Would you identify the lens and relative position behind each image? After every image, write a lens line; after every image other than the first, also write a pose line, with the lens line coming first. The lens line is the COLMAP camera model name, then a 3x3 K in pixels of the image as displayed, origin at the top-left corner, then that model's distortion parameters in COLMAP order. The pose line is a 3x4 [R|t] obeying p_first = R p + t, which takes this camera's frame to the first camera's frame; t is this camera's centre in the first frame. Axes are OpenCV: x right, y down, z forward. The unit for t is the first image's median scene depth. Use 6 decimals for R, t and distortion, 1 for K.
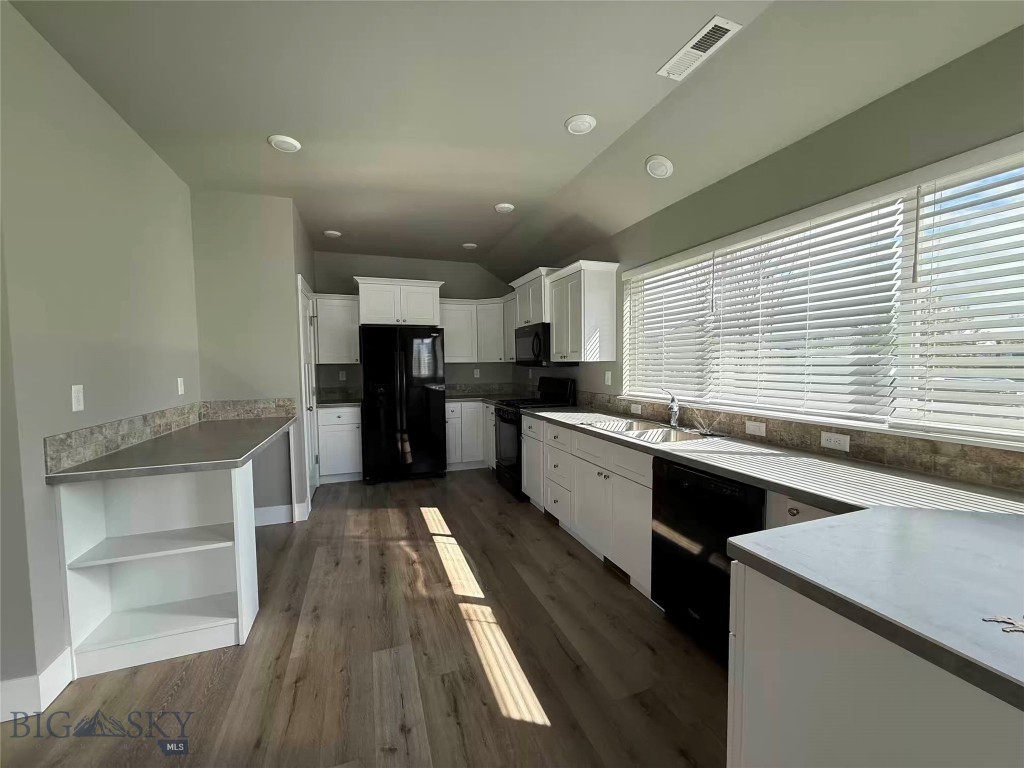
lens RADIAL K [[403.5, 0, 510.5], [0, 403.5, 385.7], [0, 0, 1]] dist [-0.002825, -0.000317]
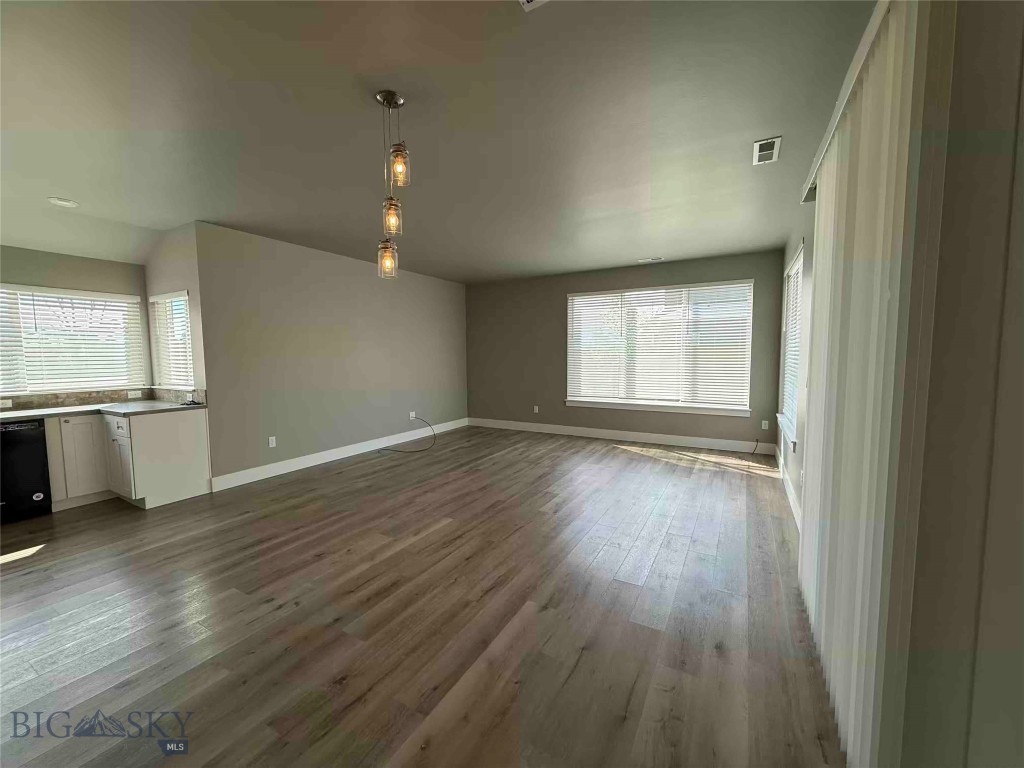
lens RADIAL K [[408.9, 0, 512.4], [0, 408.9, 386.6], [0, 0, 1]] dist [-0.010743, -0.000166]
pose [[-0.650057, -0.042805, 0.758679, -1.750433], [0.057300, 0.992808, 0.105111, -0.008693], [-0.757722, 0.111801, -0.642930, 0.264261]]
